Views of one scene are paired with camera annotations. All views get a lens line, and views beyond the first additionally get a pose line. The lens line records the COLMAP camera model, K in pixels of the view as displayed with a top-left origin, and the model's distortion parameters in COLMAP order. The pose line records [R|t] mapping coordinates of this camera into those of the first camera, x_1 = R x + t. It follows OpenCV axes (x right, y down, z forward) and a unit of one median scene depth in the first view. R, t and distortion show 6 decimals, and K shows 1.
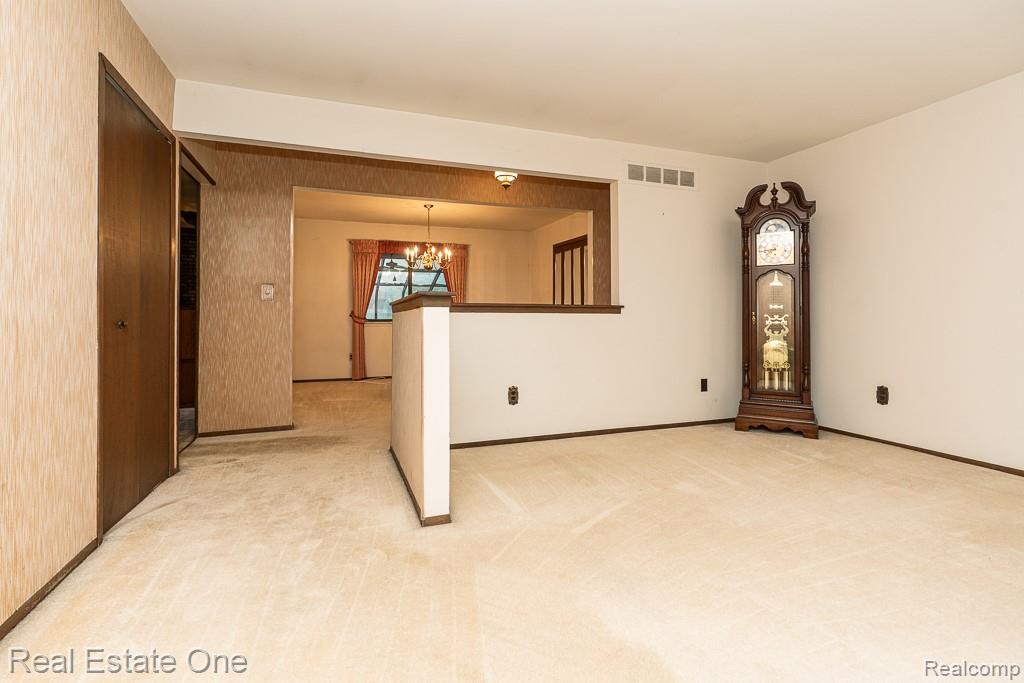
lens RADIAL K [[464.7, 0, 495.7], [0, 464.7, 313.6], [0, 0, 1]] dist [-0.000511, 0.000021]
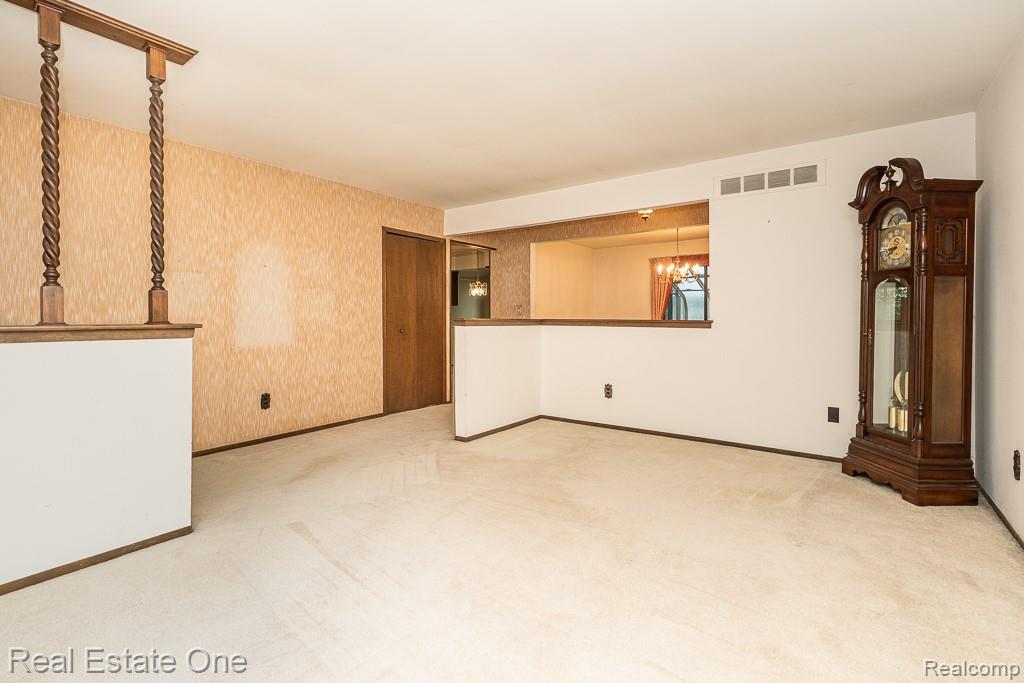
lens RADIAL K [[472.3, 0, 523.7], [0, 472.3, 319.1], [0, 0, 1]] dist [-0.000051, 0.000007]
pose [[0.577146, 0.005257, -0.816624, 0.876944], [0.006738, 0.999915, 0.011199, -0.034817], [0.816613, -0.011966, 0.577061, 0.056493]]
